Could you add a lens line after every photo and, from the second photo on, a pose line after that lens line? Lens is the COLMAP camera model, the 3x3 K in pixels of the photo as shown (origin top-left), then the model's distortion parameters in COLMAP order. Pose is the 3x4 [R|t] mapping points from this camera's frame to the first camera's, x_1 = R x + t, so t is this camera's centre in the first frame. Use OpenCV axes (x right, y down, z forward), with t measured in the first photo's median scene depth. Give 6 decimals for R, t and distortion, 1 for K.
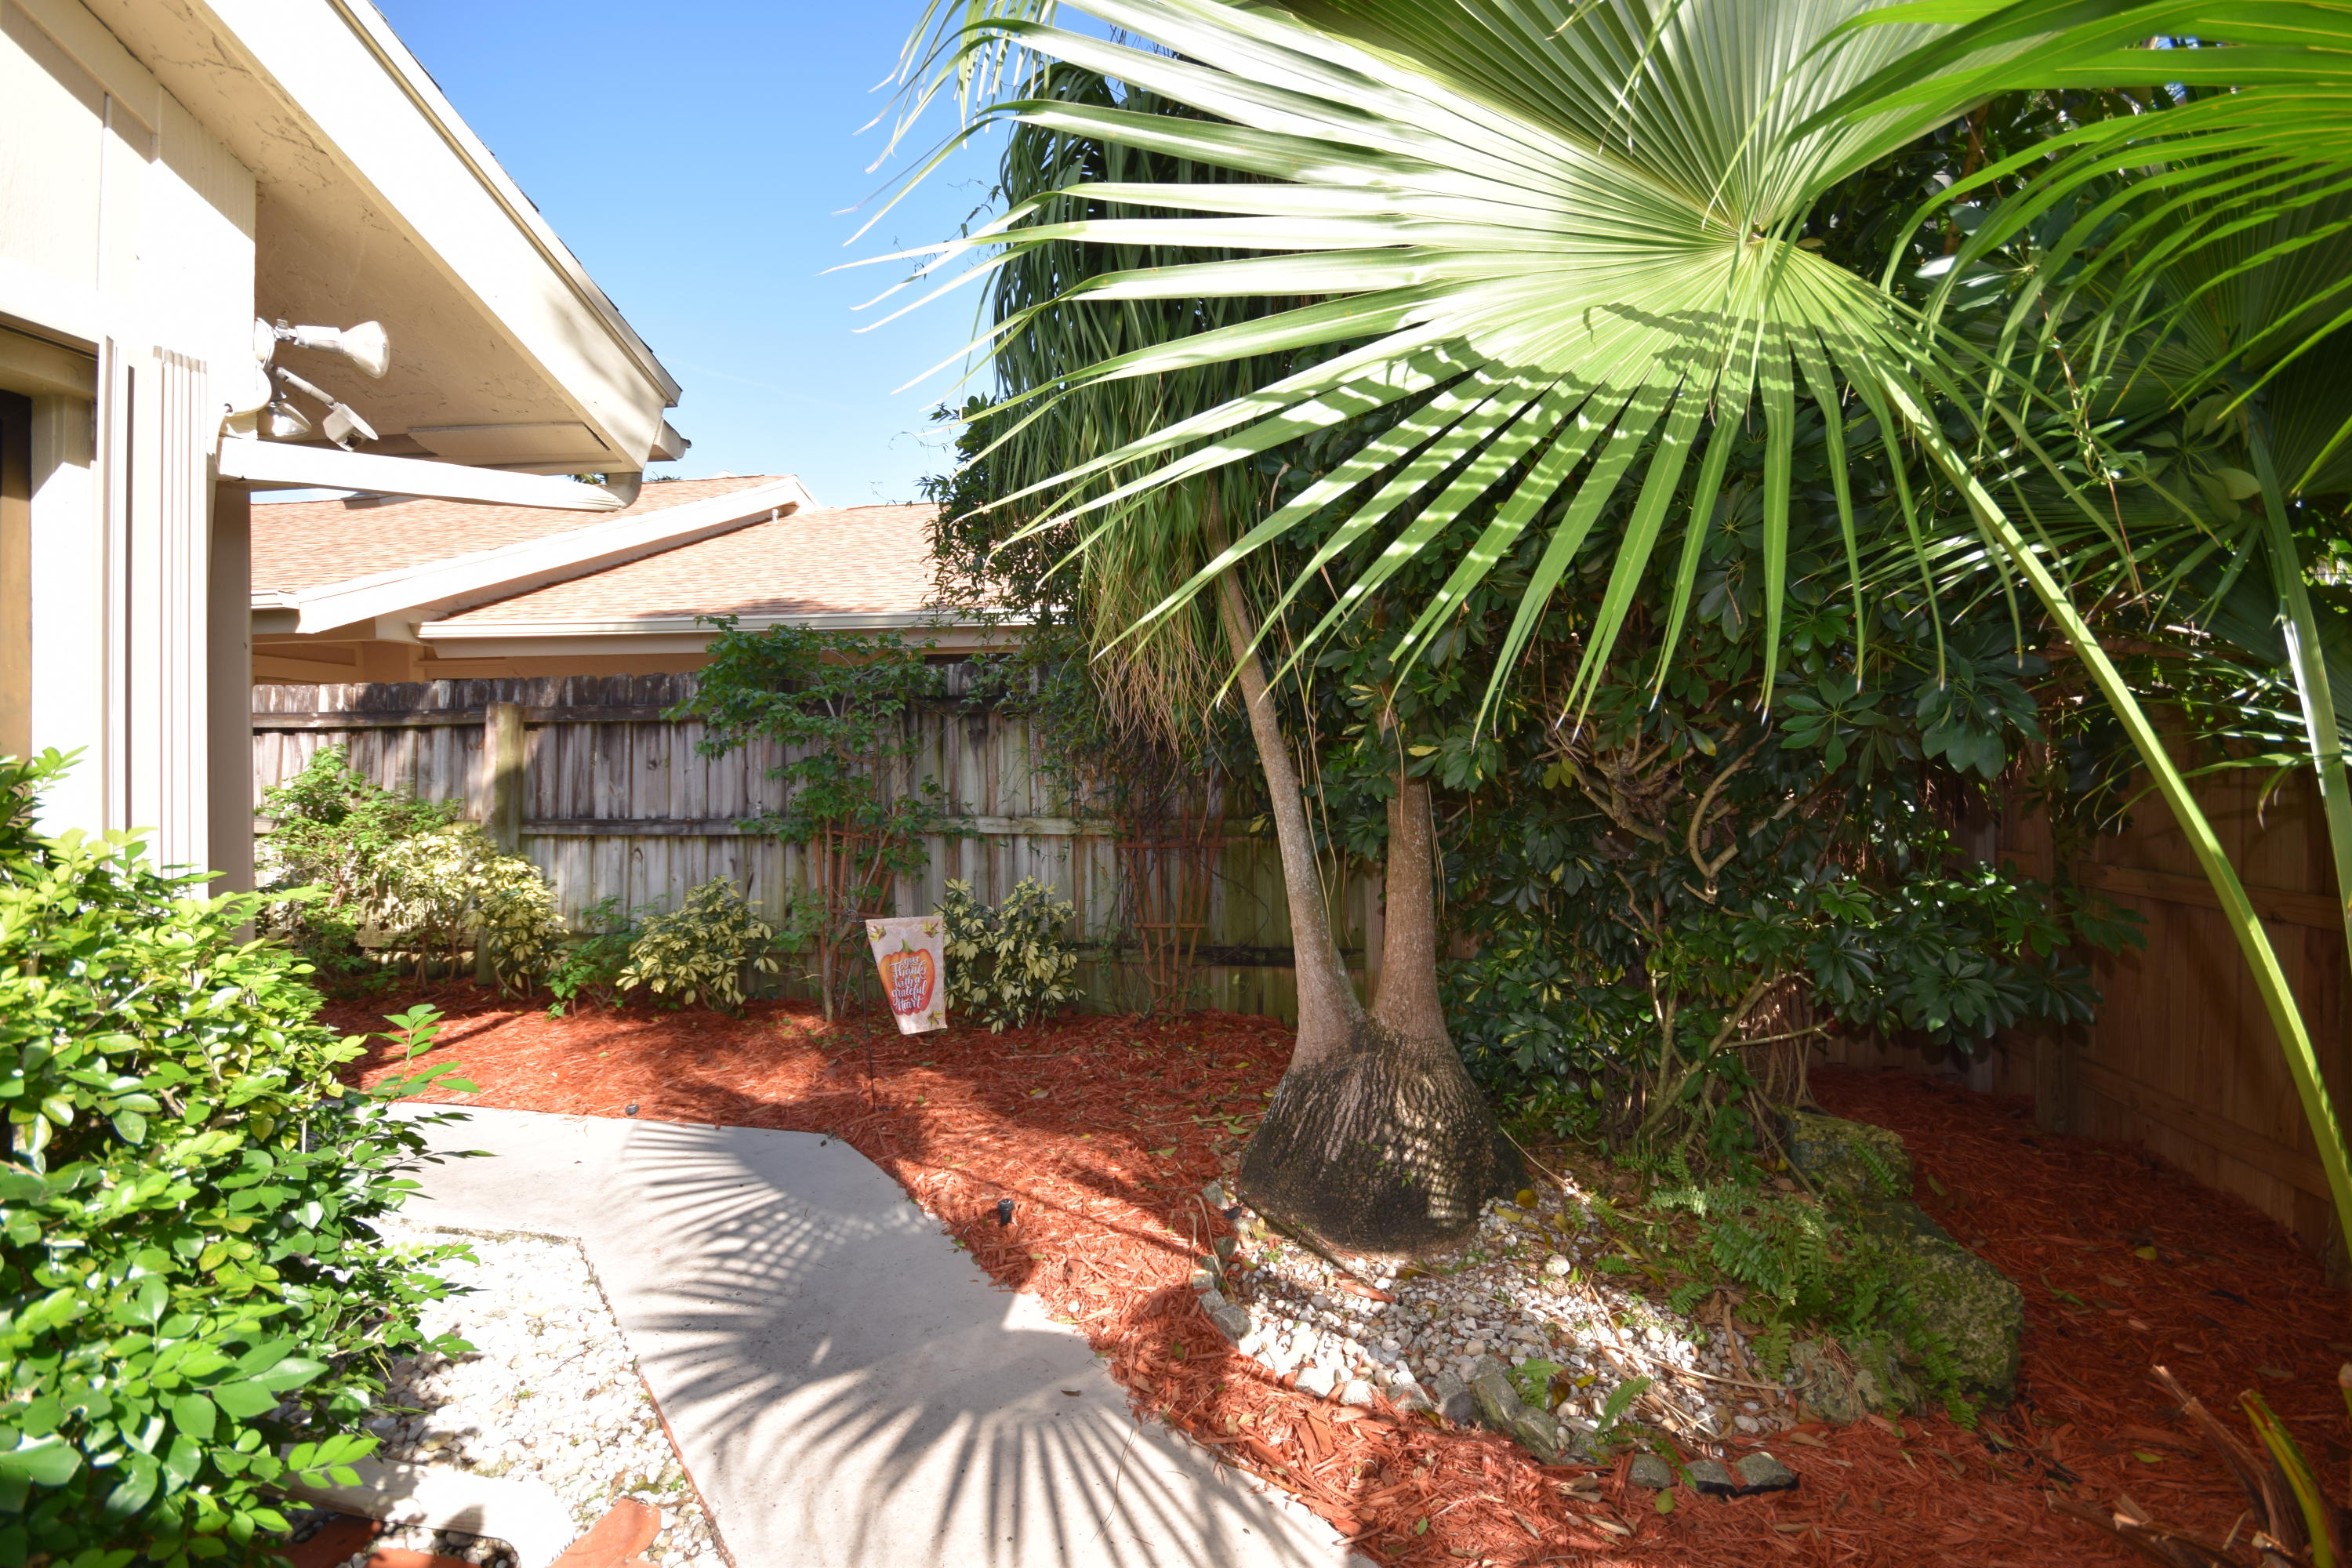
lens RADIAL K [[1036.0, 0, 1173.6], [0, 1036.0, 784.8], [0, 0, 1]] dist [0.002489, -0.002021]
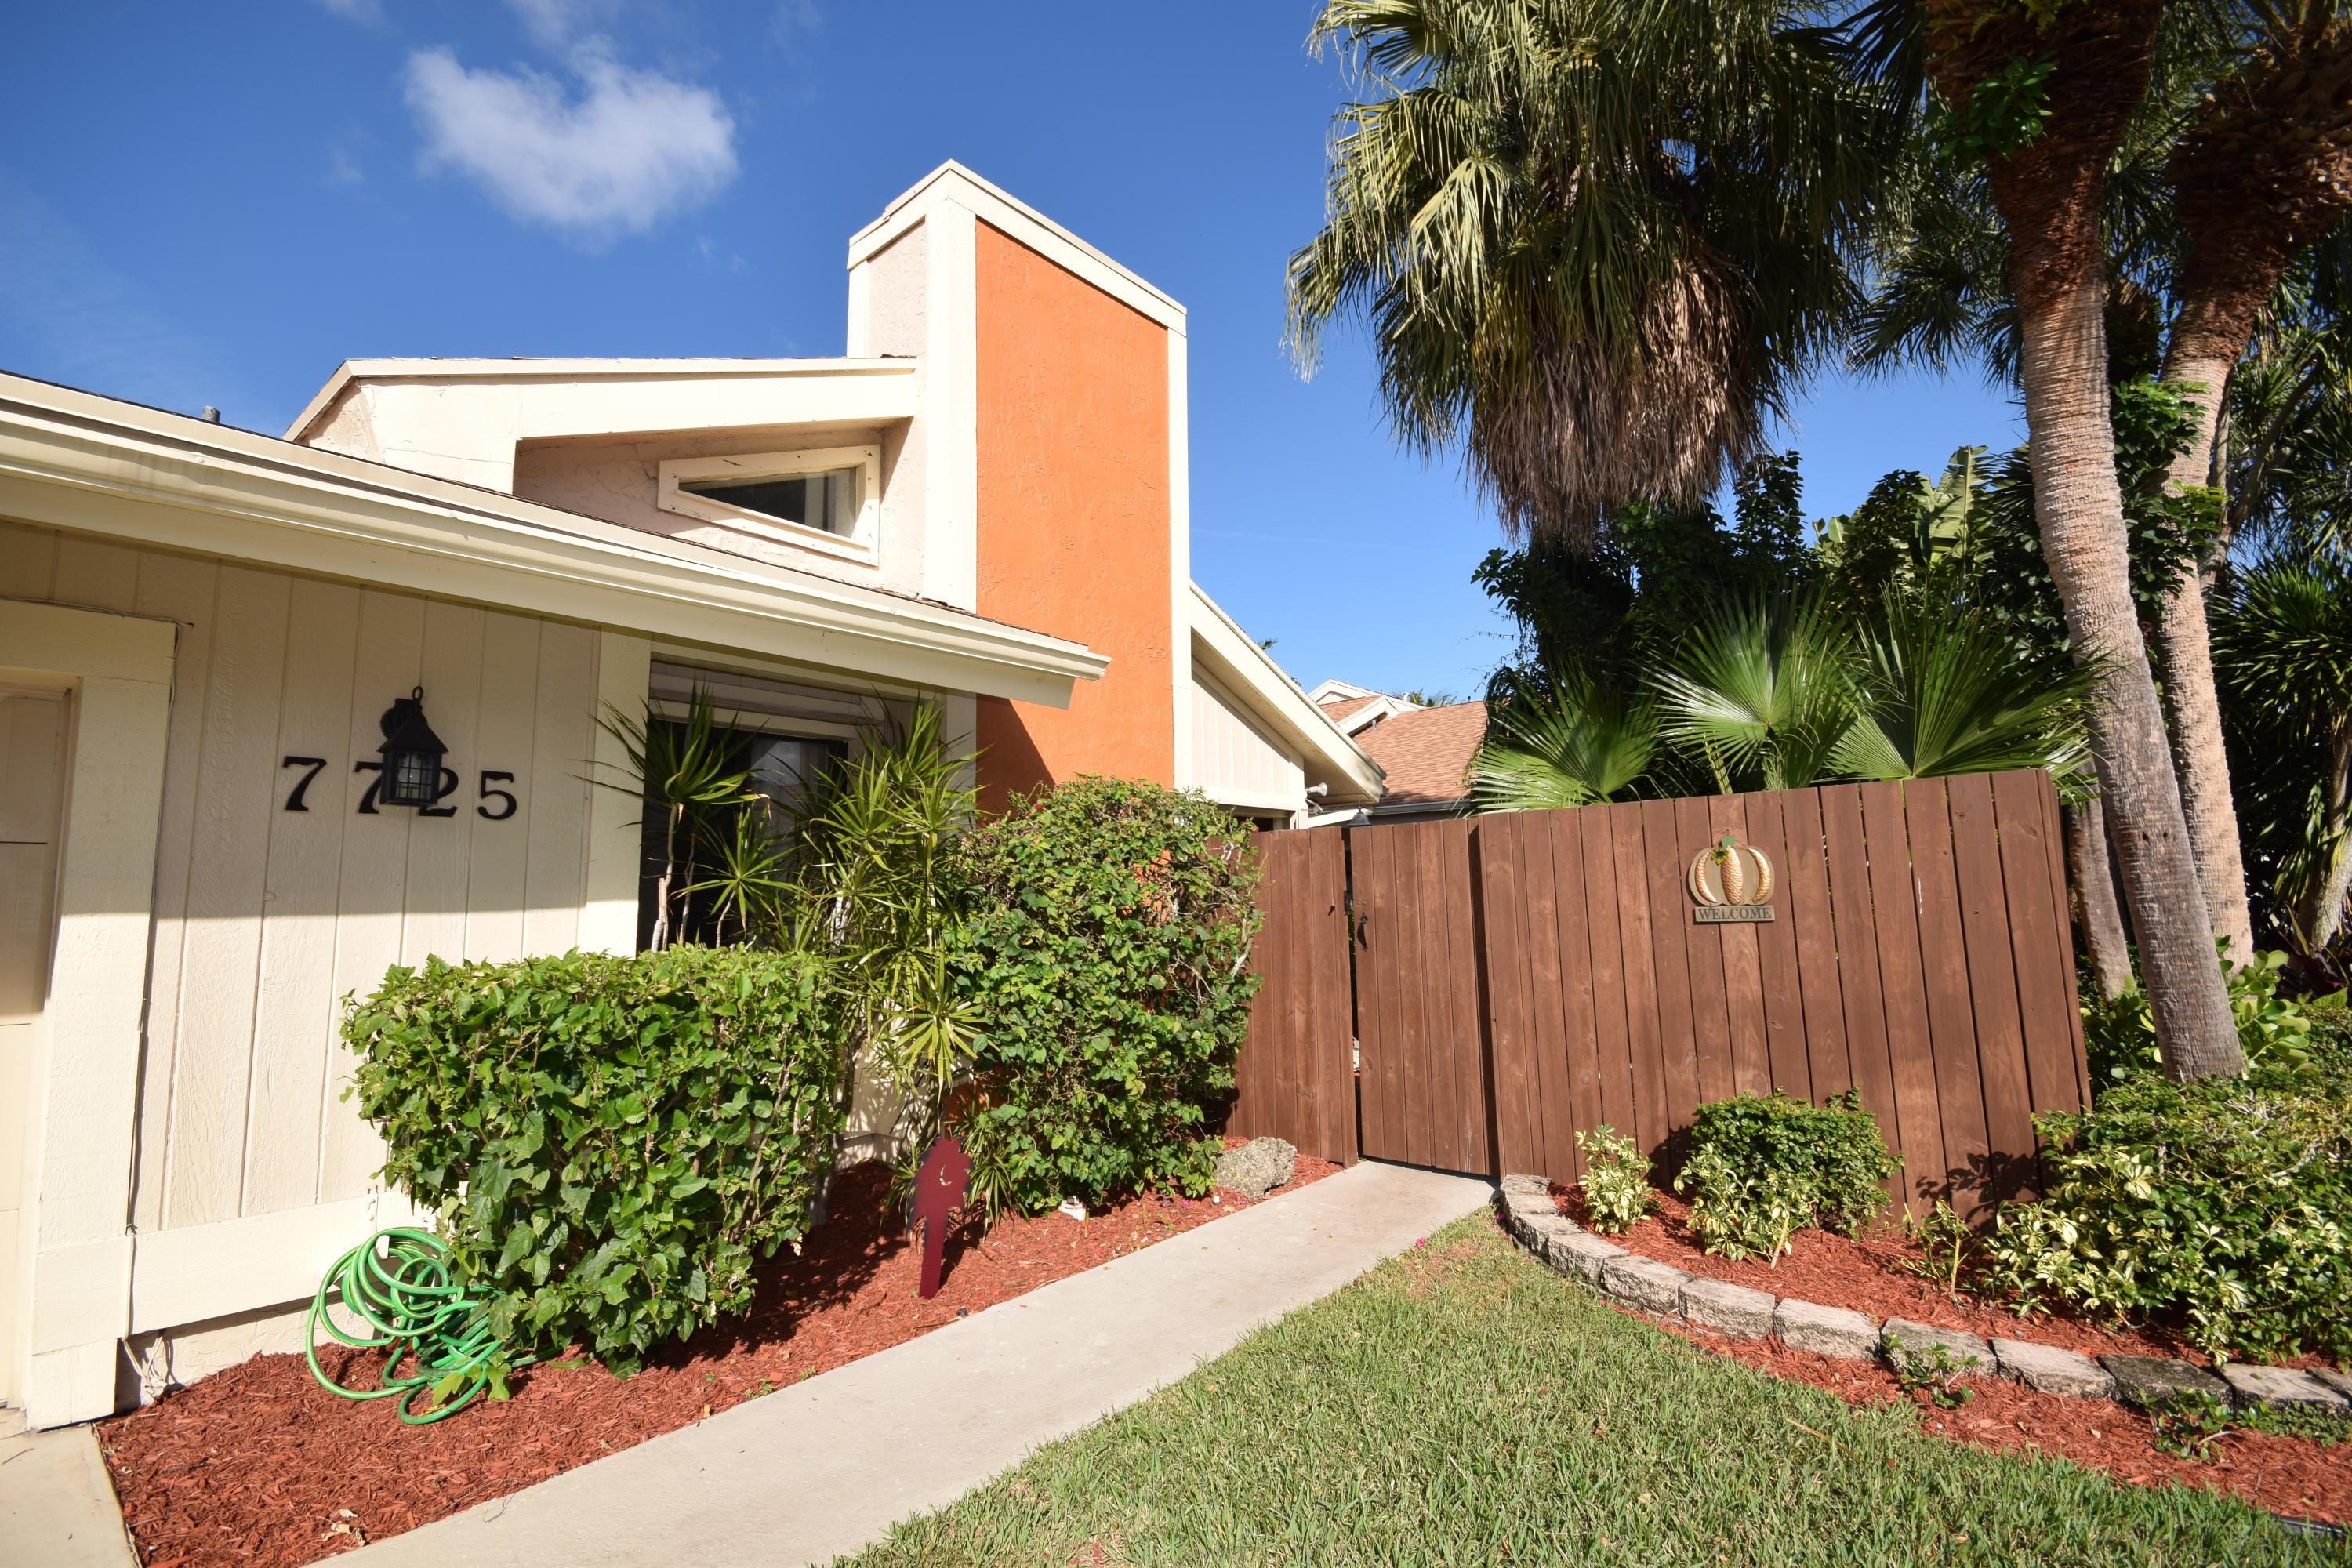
lens RADIAL K [[1036.0, 0, 1180.6], [0, 1036.0, 786.1], [0, 0, 1]] dist [0.002489, -0.002021]
pose [[0.859464, -0.093863, -0.502506, 0.802492], [0.032432, 0.991030, -0.129643, 0.080083], [0.510167, 0.095126, 0.854799, -2.799550]]
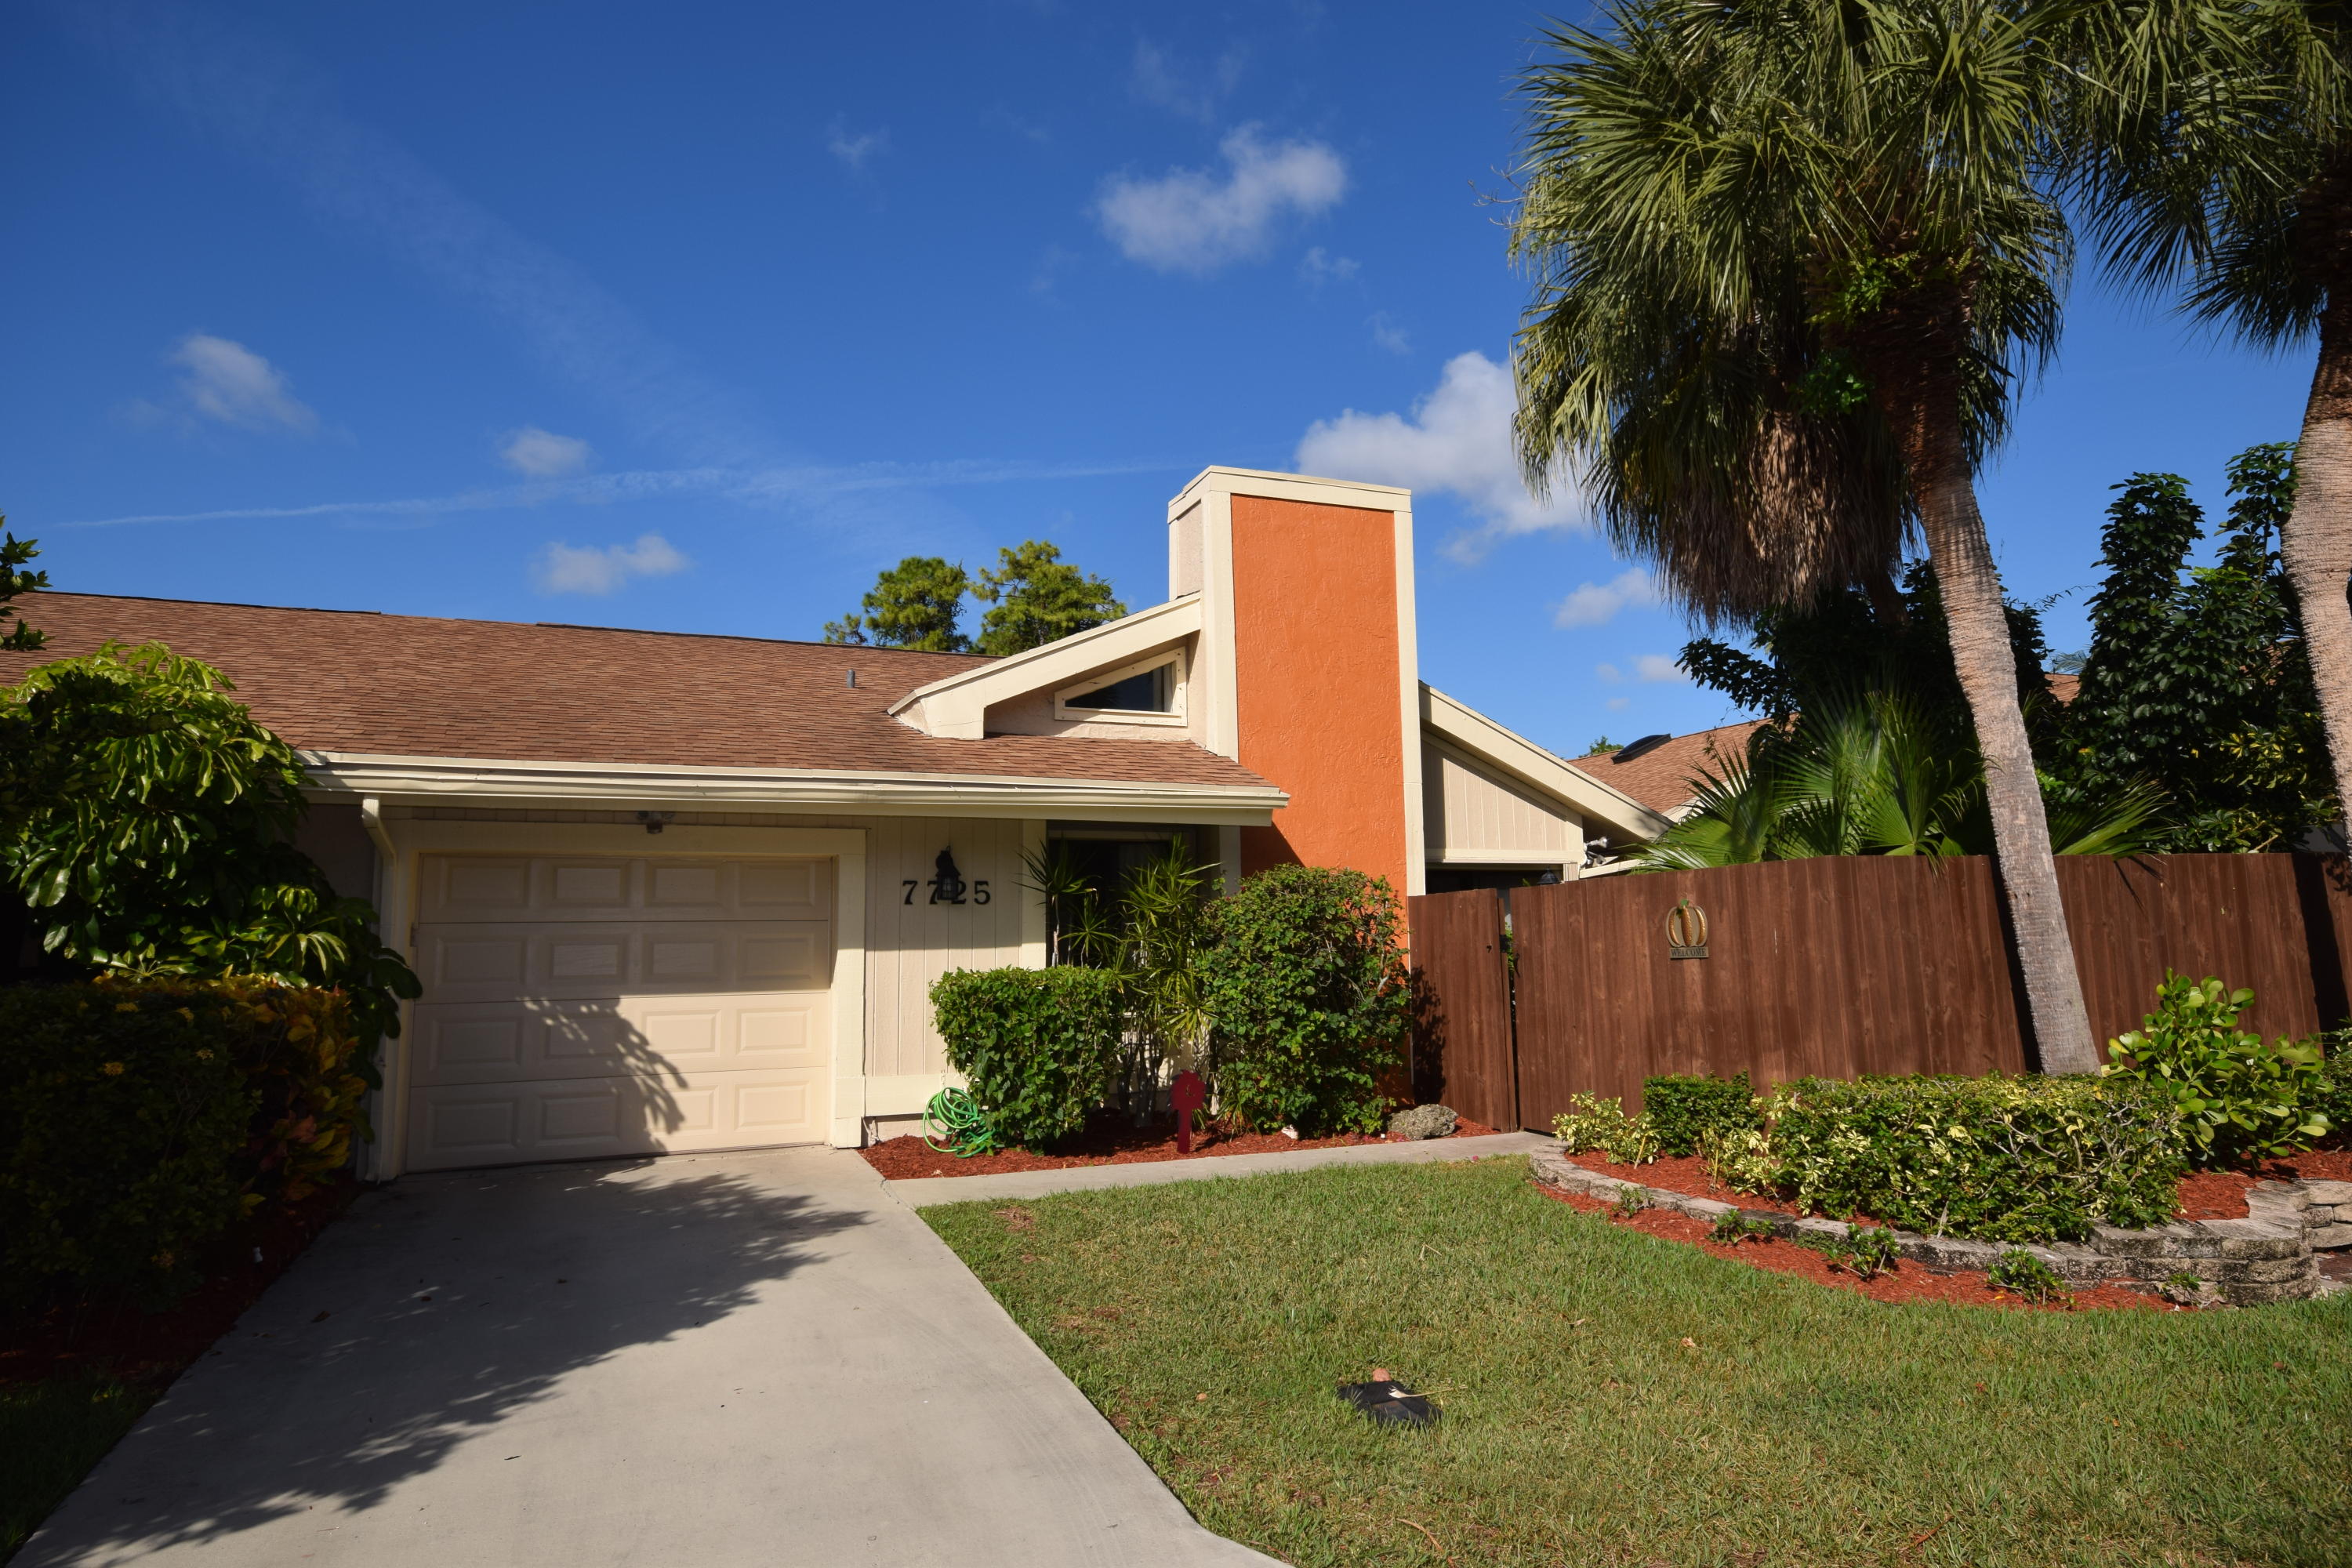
lens RADIAL K [[1400.0, 0, 1174.9], [0, 1400.0, 778.8], [0, 0, 1]] dist [0.016020, 0.000537]
pose [[0.515714, -0.132893, -0.846391, 3.604636], [0.020286, 0.989514, -0.143004, 0.157309], [0.856520, 0.056579, 0.513002, -3.900223]]
